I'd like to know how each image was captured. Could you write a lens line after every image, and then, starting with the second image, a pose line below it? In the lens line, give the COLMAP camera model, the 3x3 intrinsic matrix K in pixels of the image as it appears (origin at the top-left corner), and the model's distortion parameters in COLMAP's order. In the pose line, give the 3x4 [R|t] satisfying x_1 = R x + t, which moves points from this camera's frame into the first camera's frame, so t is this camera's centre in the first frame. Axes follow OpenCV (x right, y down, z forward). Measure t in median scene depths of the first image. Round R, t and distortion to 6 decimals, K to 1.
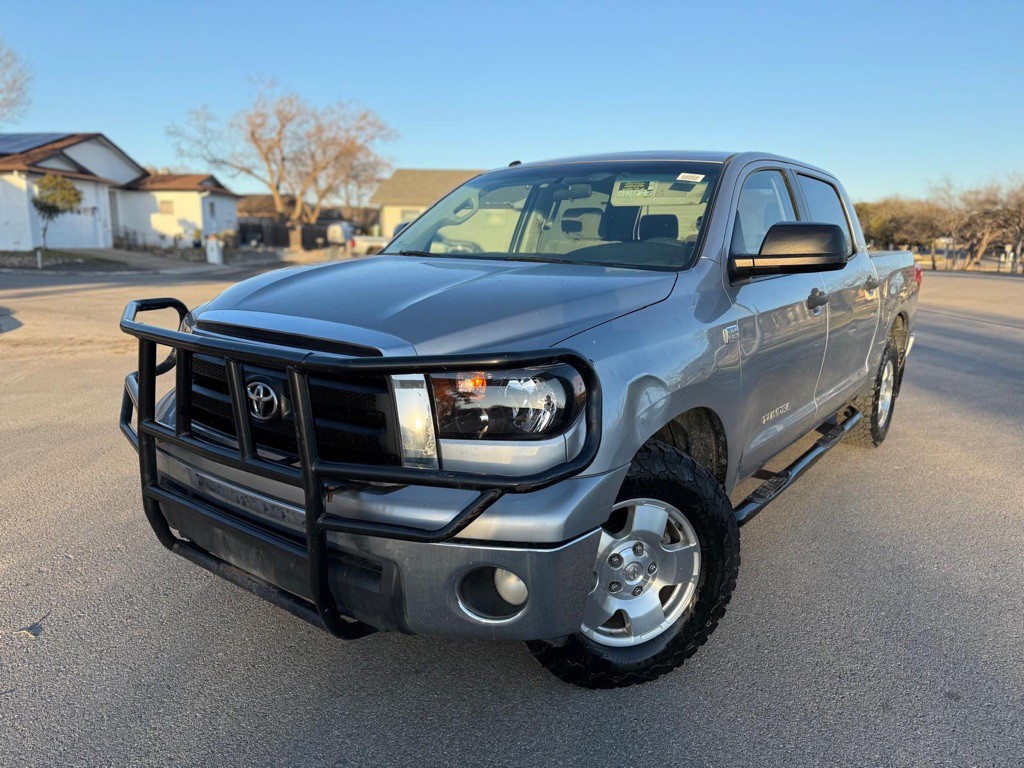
lens RADIAL K [[727.0, 0, 512.0], [0, 727.0, 384.0], [0, 0, 1]] dist [0.059719, -0.071507]
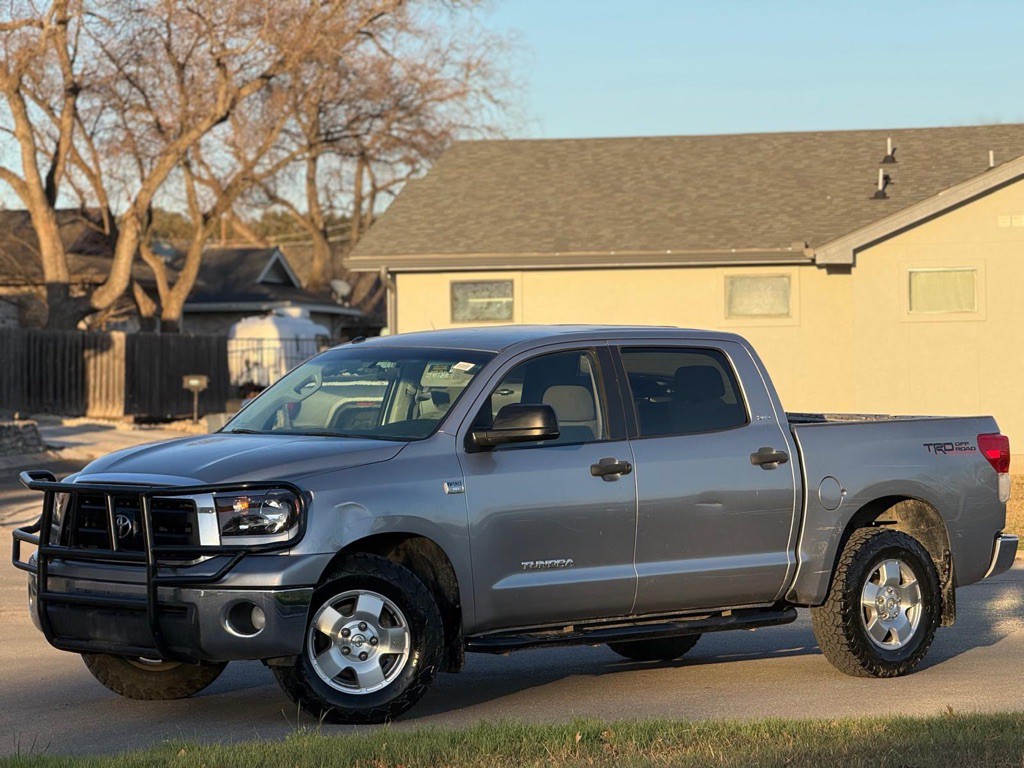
lens RADIAL K [[3678.0, 0, 512.0], [0, 3678.0, 384.0], [0, 0, 1]] dist [0.198150, 0.786414]
pose [[0.985294, -0.021215, -0.169545, 1.242319], [-0.010623, 0.982738, -0.184700, 0.795578], [0.170536, 0.183785, 0.968060, -4.455654]]
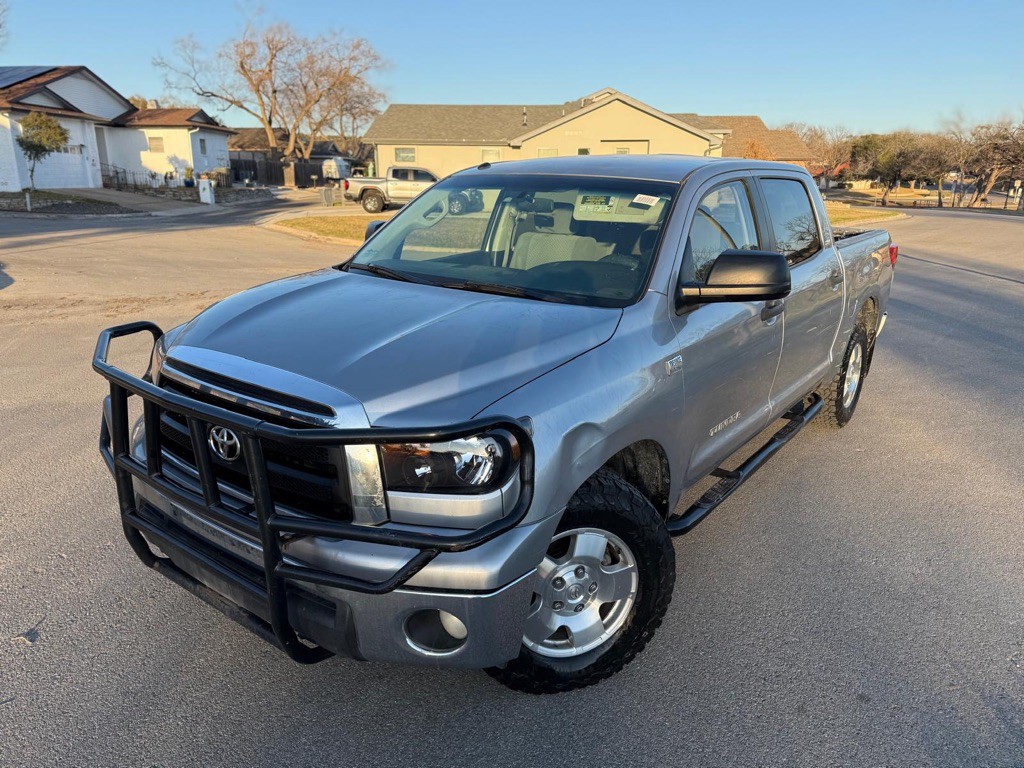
lens RADIAL K [[728.2, 0, 517.0], [0, 728.2, 388.5], [0, 0, 1]] dist [0.055940, -0.065399]
pose [[0.999991, -0.001860, 0.003810, 0.053646], [0.001499, 0.995705, 0.092573, -0.105002], [-0.003965, -0.092567, 0.995699, -0.043426]]
